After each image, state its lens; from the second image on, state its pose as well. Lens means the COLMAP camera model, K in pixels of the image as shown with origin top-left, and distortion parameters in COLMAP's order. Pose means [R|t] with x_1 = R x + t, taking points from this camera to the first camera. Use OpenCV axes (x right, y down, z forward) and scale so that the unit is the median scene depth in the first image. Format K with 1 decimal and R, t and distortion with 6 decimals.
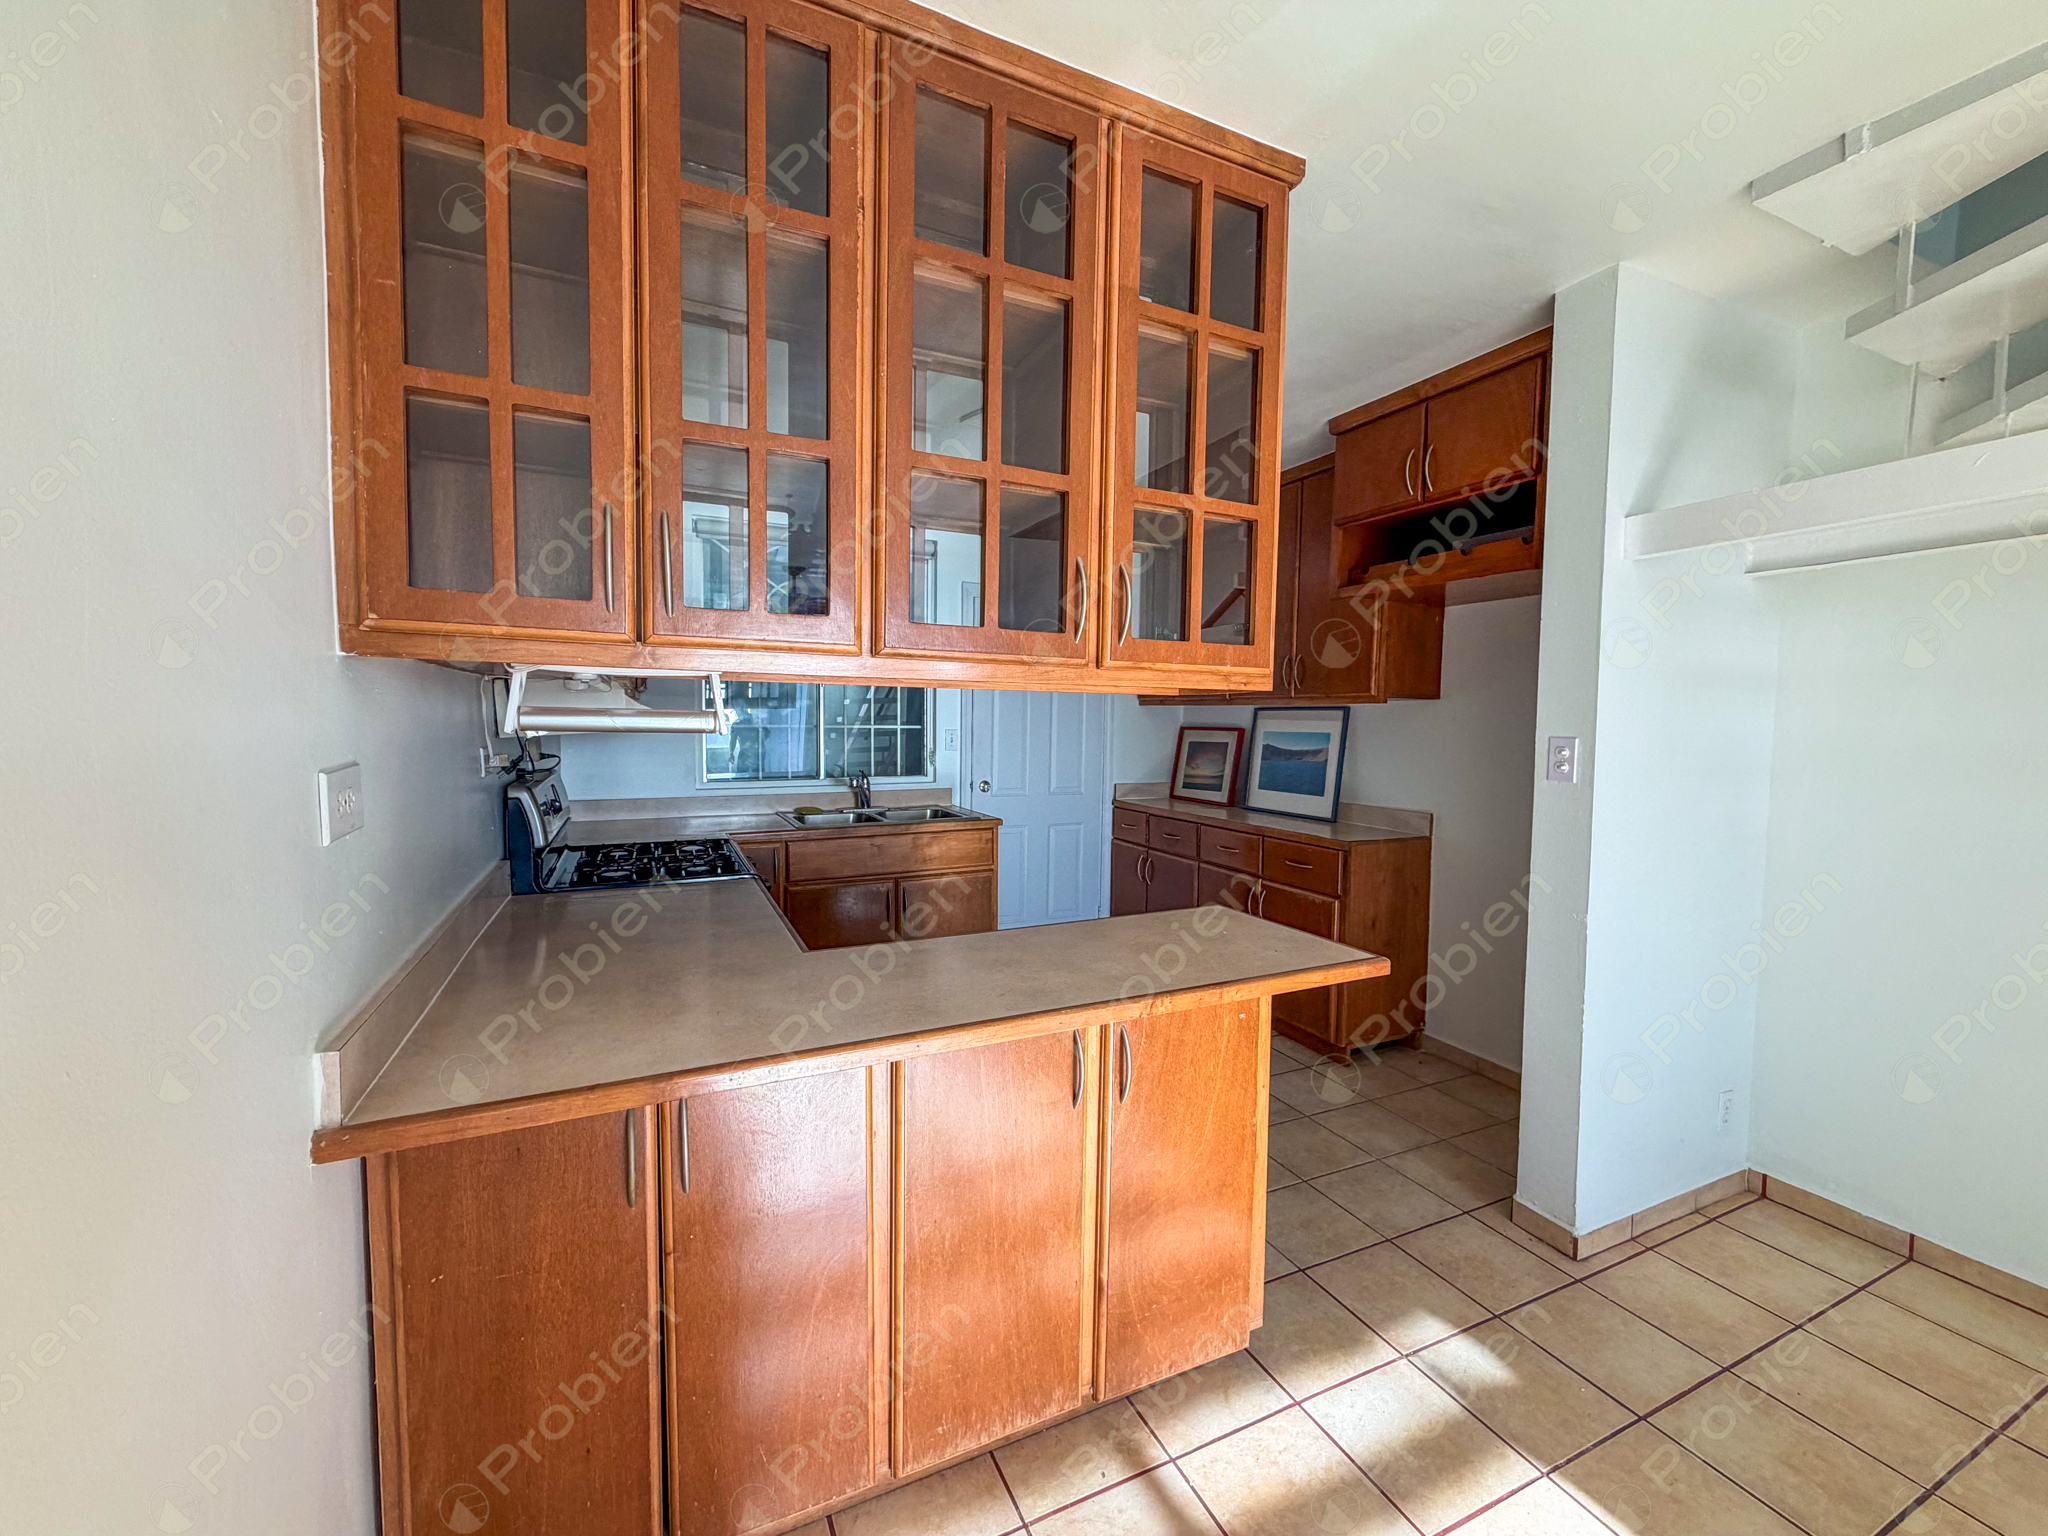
lens RADIAL K [[820.7, 0, 1025.3], [0, 820.7, 770.1], [0, 0, 1]] dist [0.000769, 0.000625]
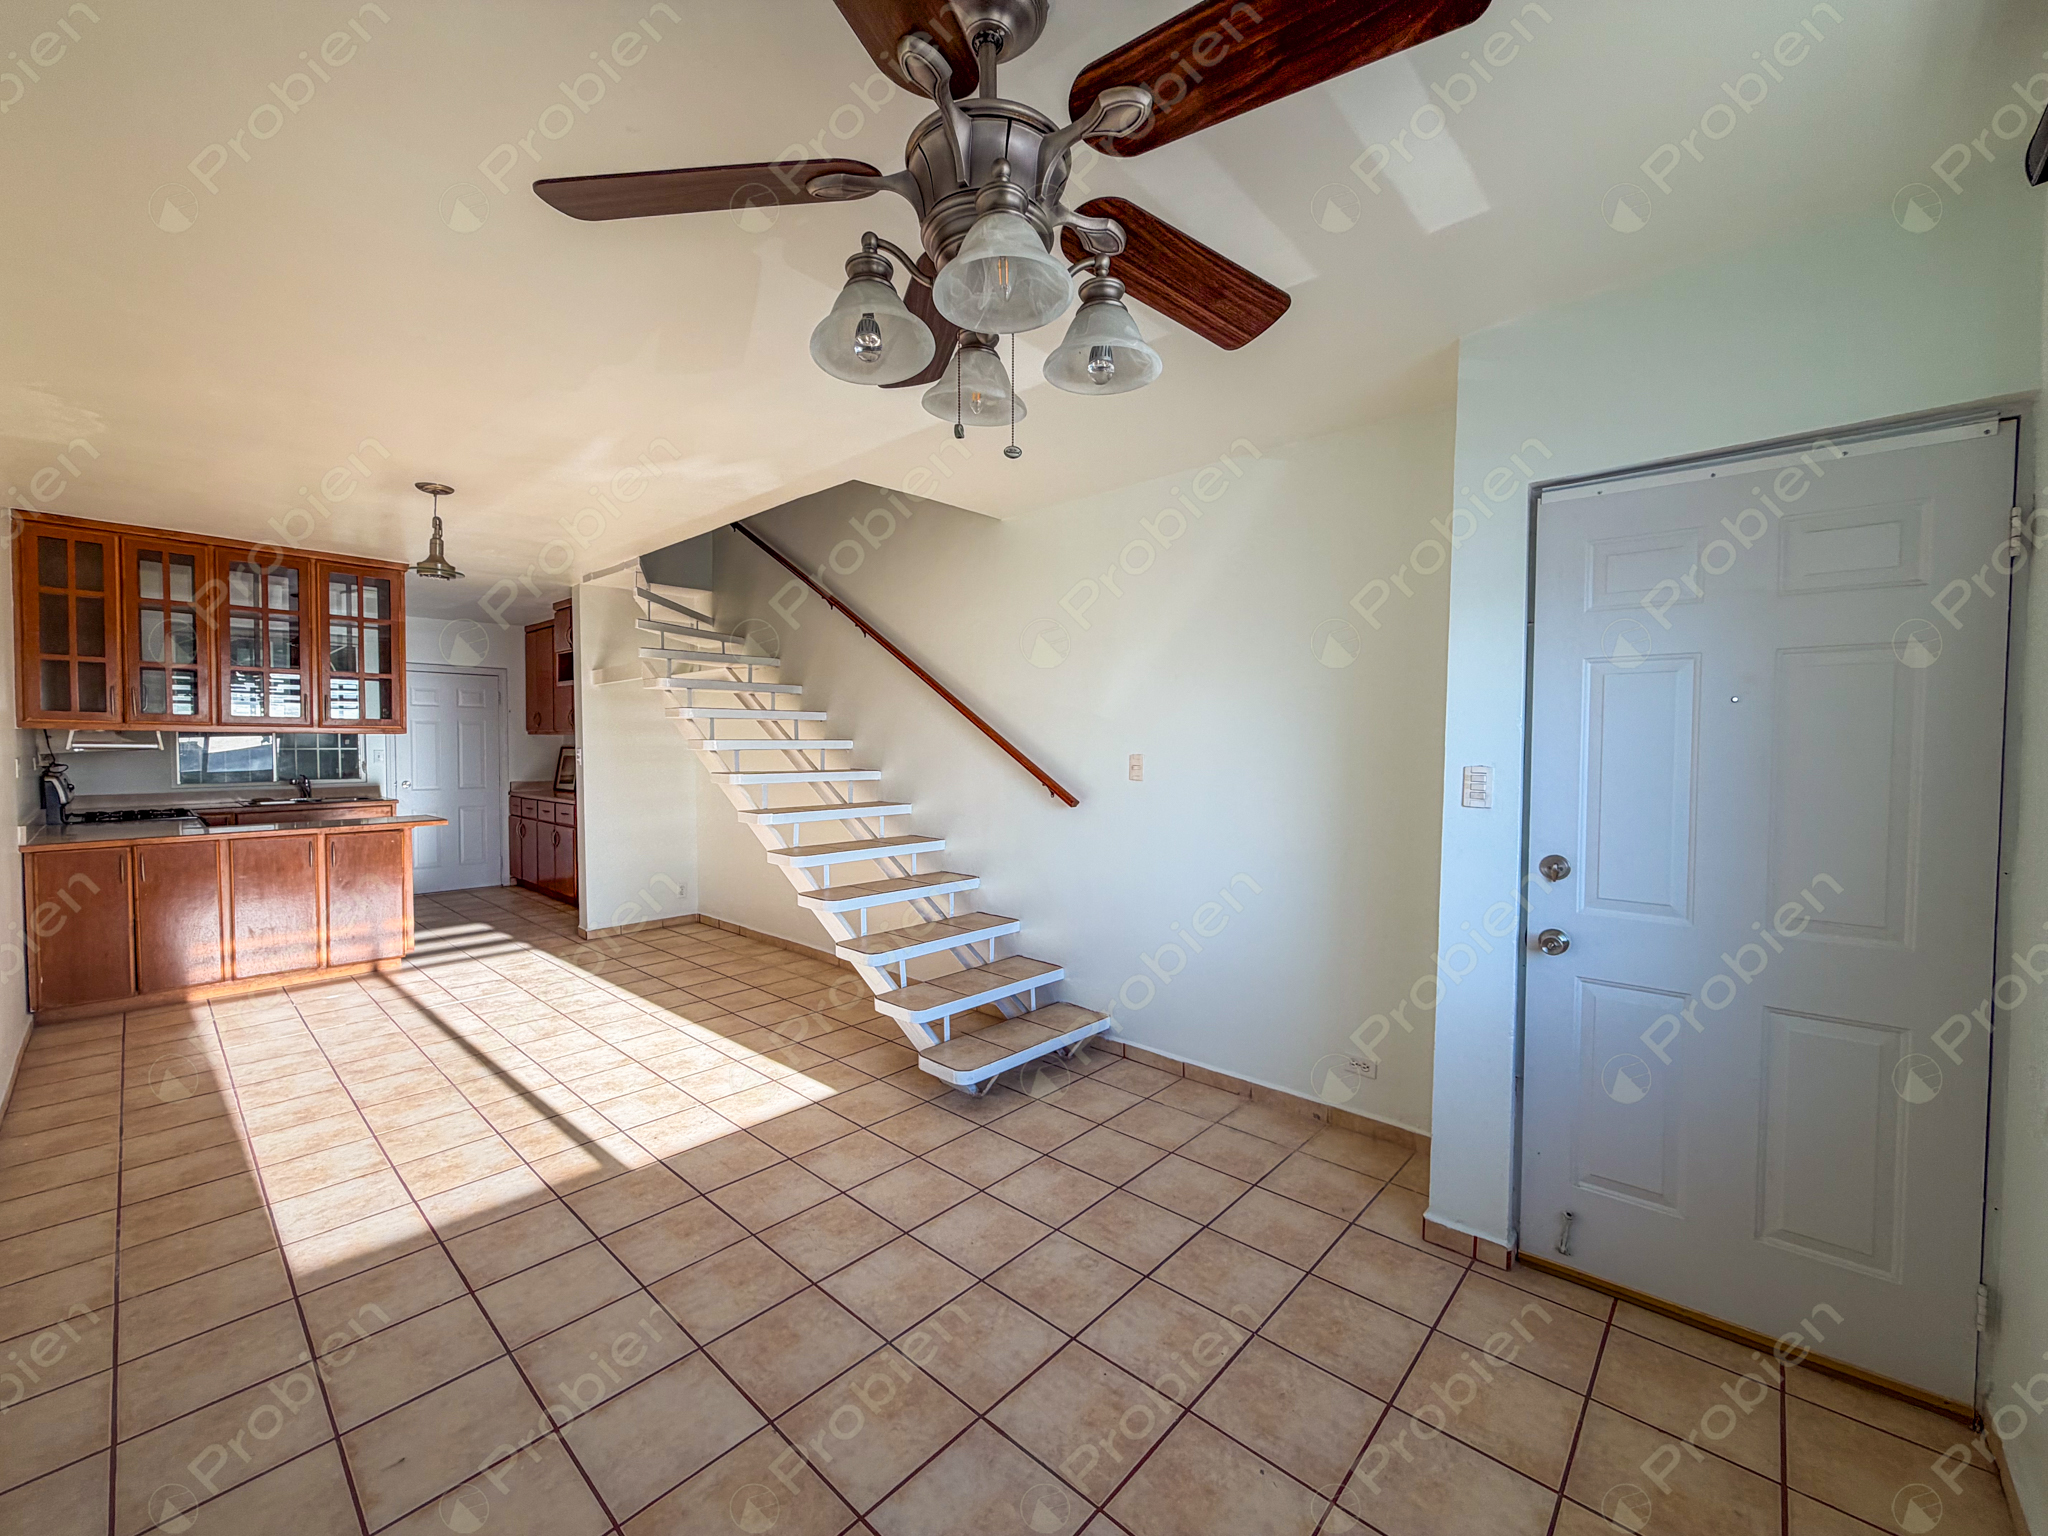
lens RADIAL K [[820.7, 0, 1022.0], [0, 820.7, 768.0], [0, 0, 1]] dist [0.000769, 0.000625]
pose [[0.924616, -0.020710, 0.380336, 0.862210], [0.031757, 0.999236, -0.022793, 0.117946], [-0.379573, 0.033153, 0.924567, -1.834079]]
